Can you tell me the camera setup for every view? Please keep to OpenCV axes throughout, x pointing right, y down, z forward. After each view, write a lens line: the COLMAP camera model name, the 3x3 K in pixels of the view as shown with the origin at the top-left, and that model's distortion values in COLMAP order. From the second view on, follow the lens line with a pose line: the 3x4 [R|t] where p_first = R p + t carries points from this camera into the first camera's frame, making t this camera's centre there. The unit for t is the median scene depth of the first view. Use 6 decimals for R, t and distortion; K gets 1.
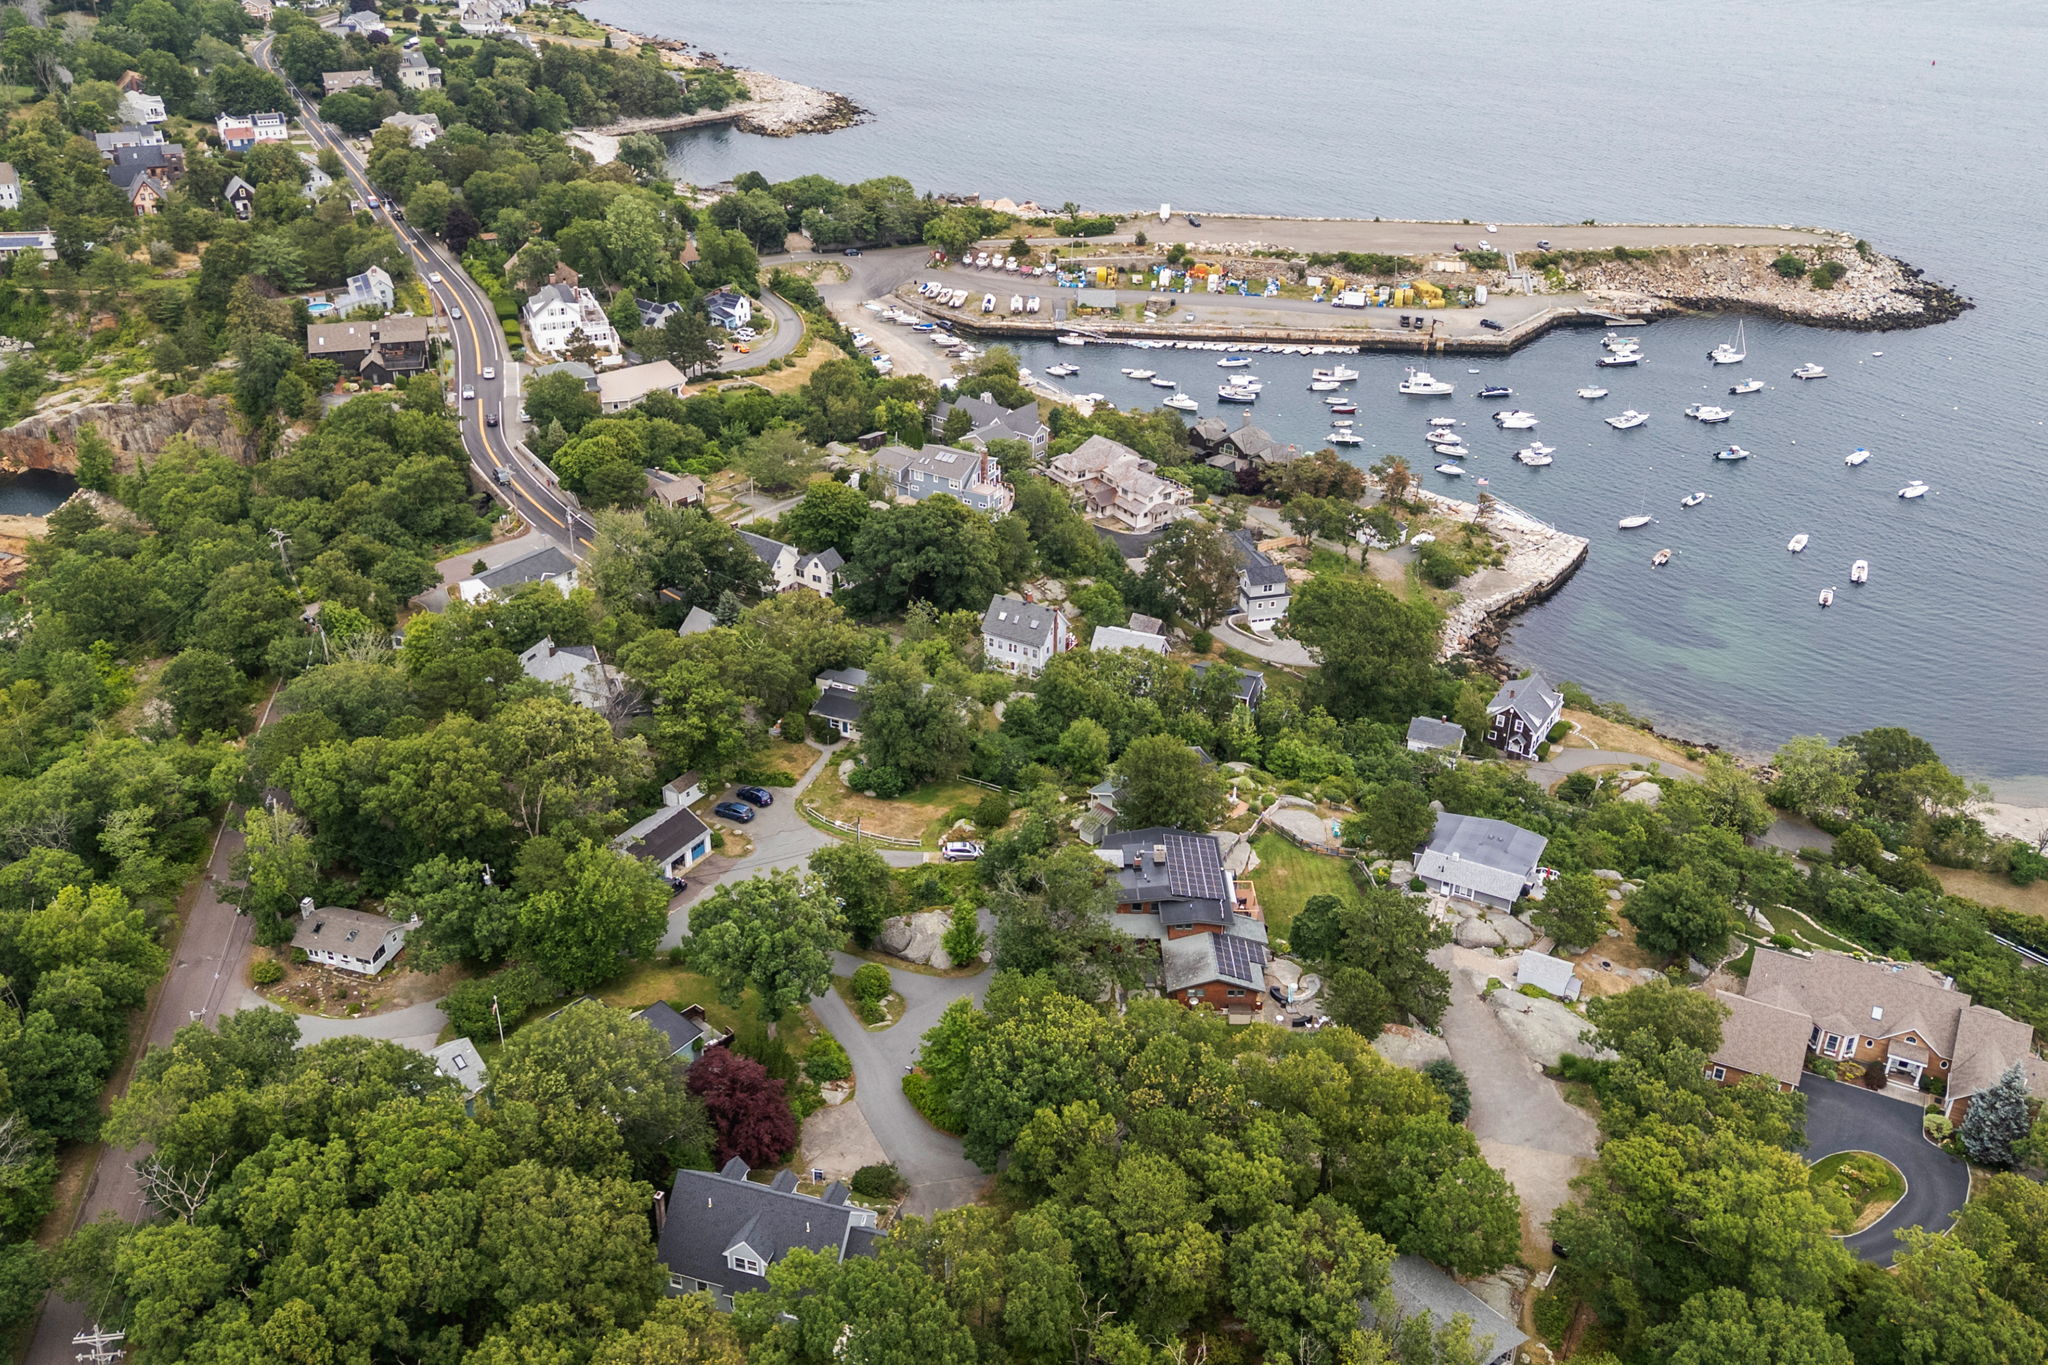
lens RADIAL K [[1800.3, 0, 1024.0], [0, 1800.3, 682.5], [0, 0, 1]] dist [0.078660, -0.085303]
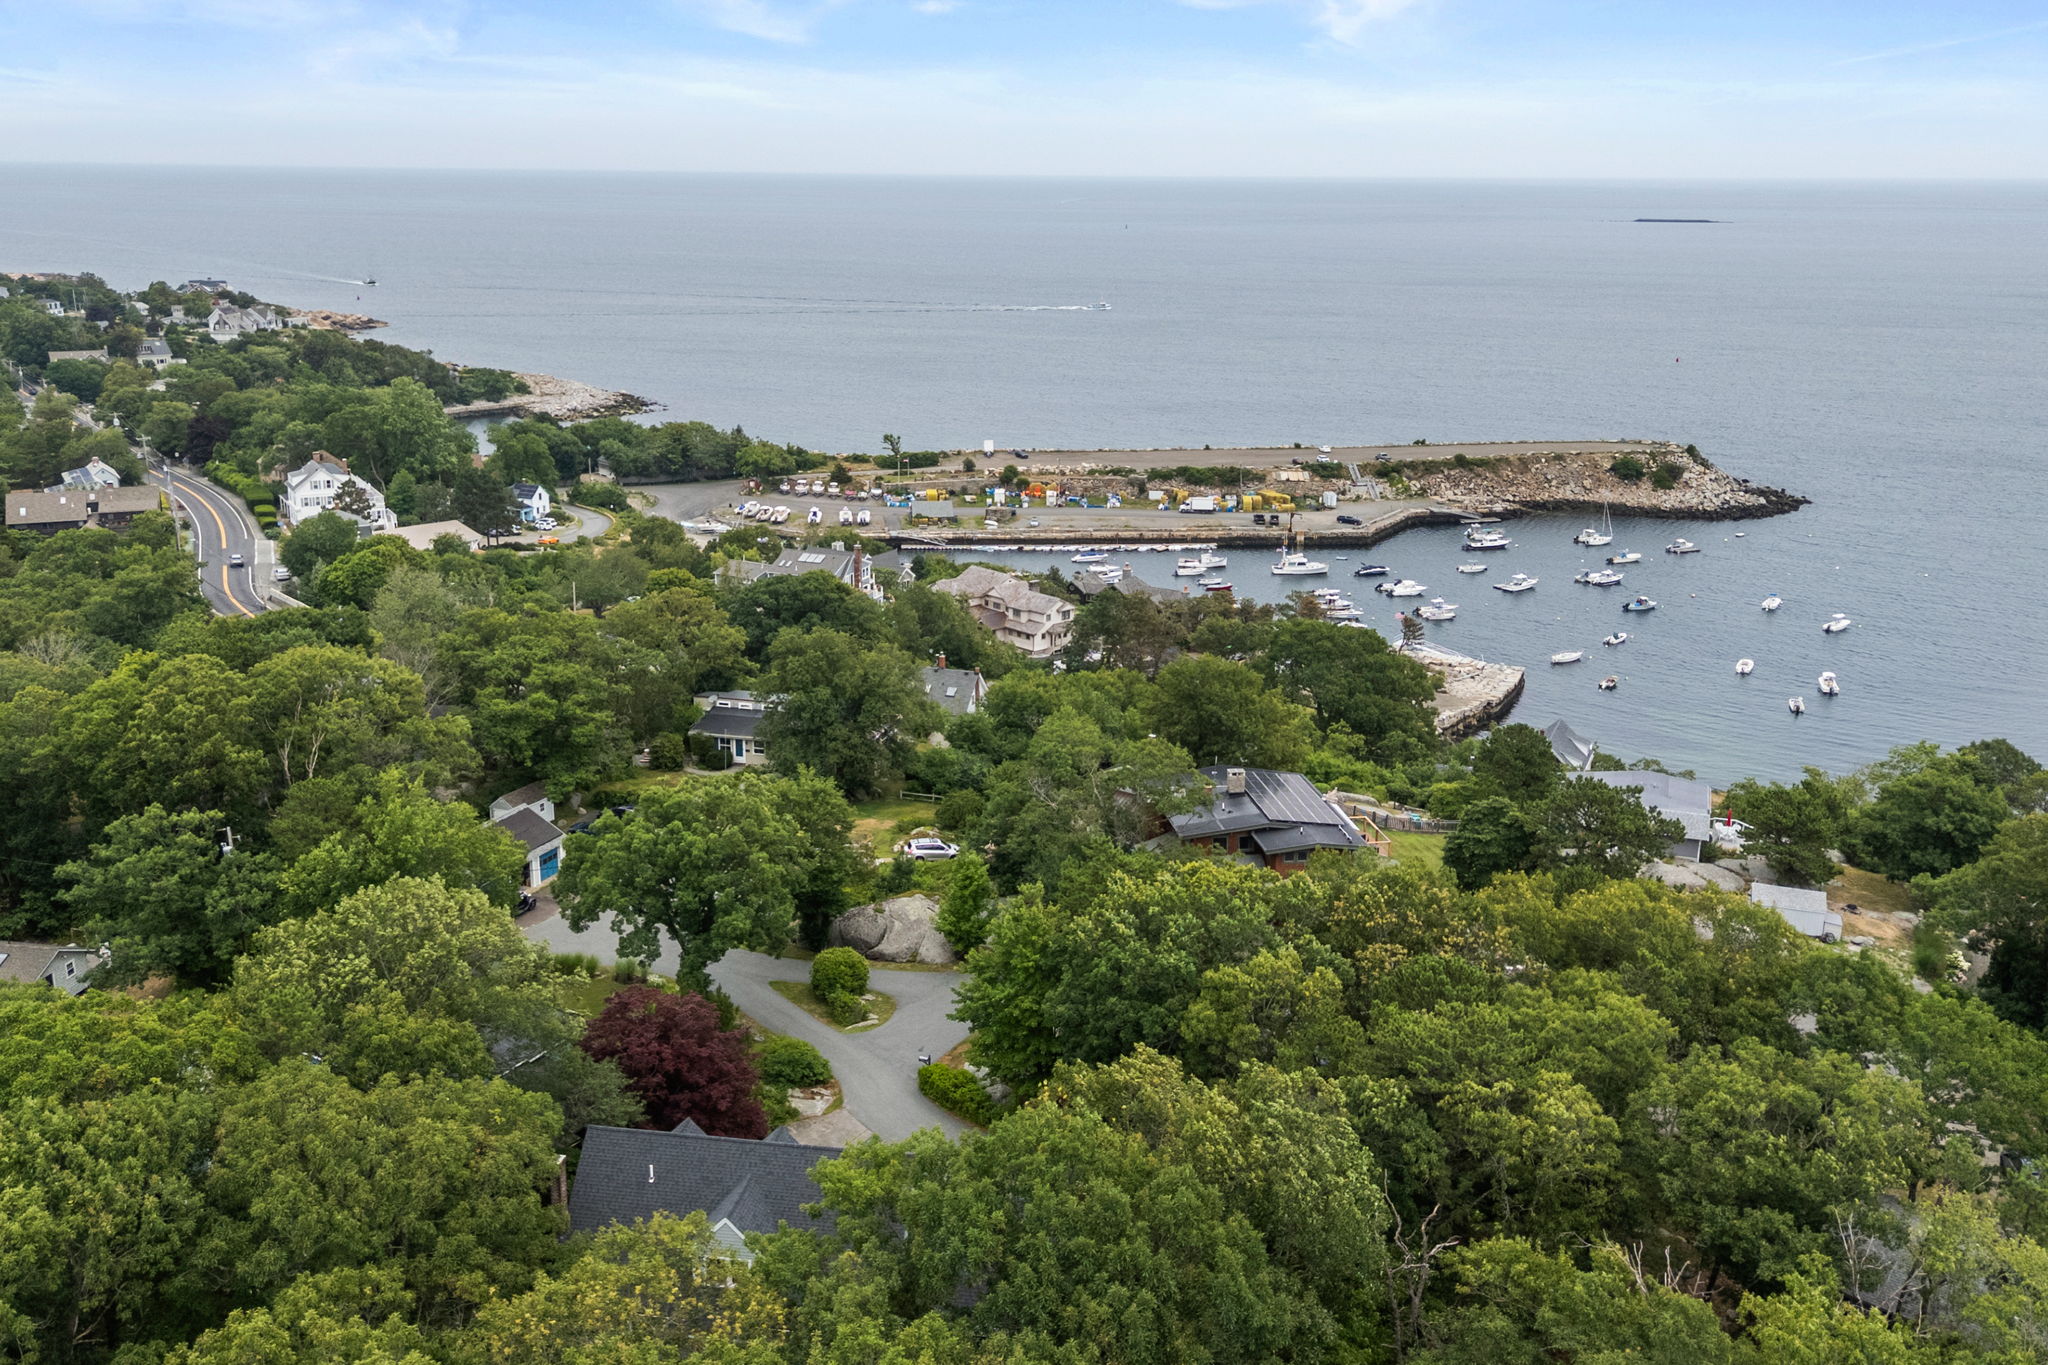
lens RADIAL K [[1792.9, 0, 1024.0], [0, 1792.9, 682.5], [0, 0, 1]] dist [0.129634, -0.227366]
pose [[0.990358, -0.043878, 0.131397, -0.046719], [0.072503, 0.972405, -0.221748, 0.100046], [-0.118041, 0.229136, 0.966211, 0.156091]]
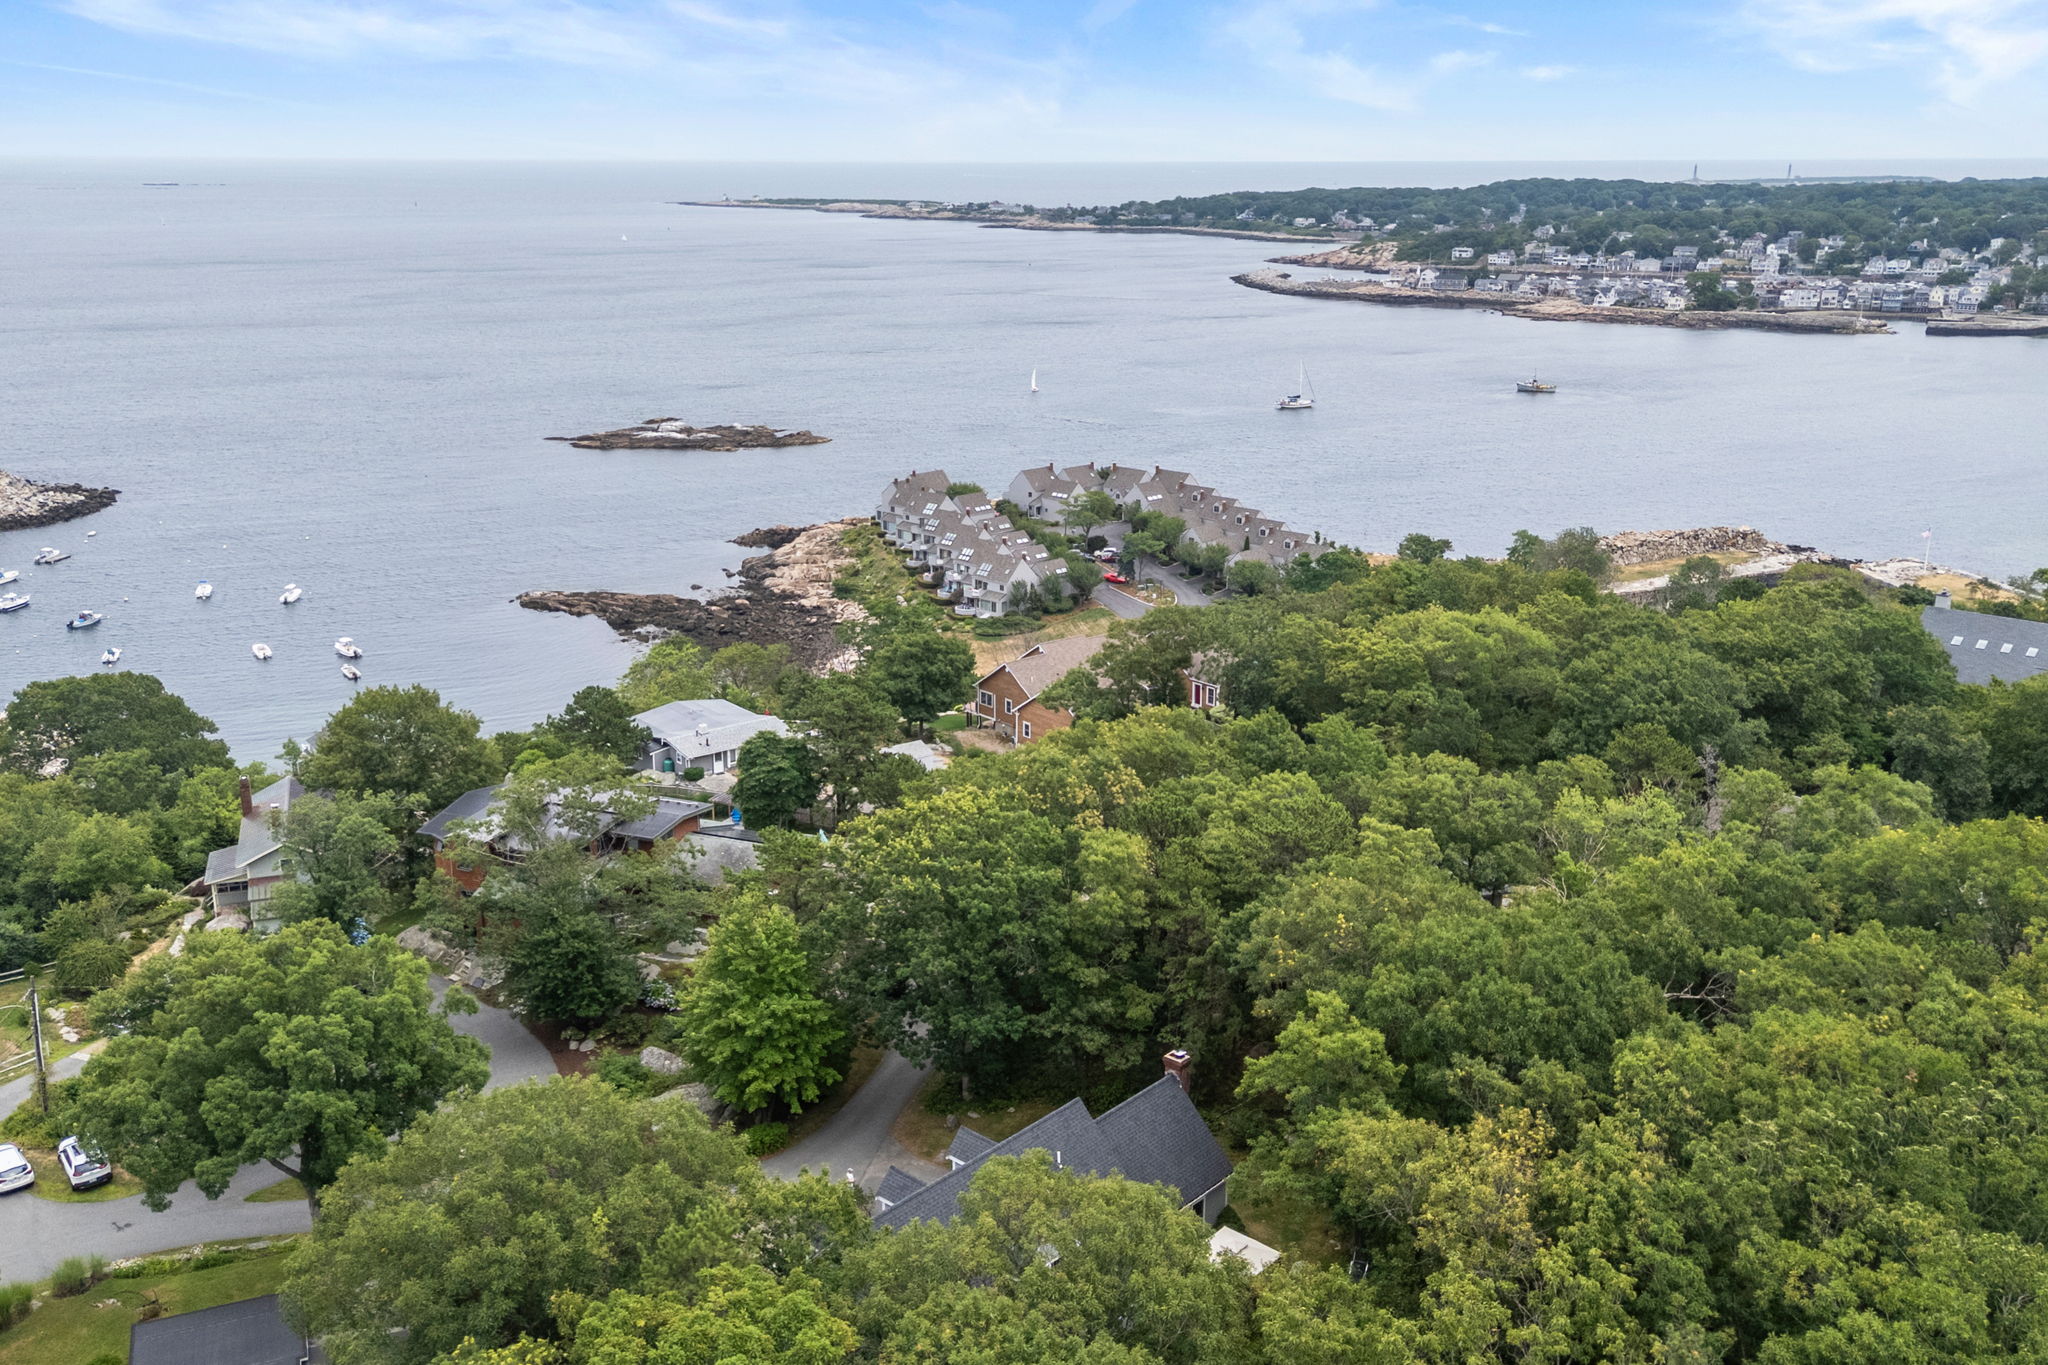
lens RADIAL K [[1819.2, 0, 1058.5], [0, 1819.2, 677.6], [0, 0, 1]] dist [0.096733, -0.179674]
pose [[0.392908, -0.261988, 0.881468, -0.208782], [0.446032, 0.892546, 0.066464, 0.047391], [-0.804163, 0.367049, 0.467543, 0.247329]]
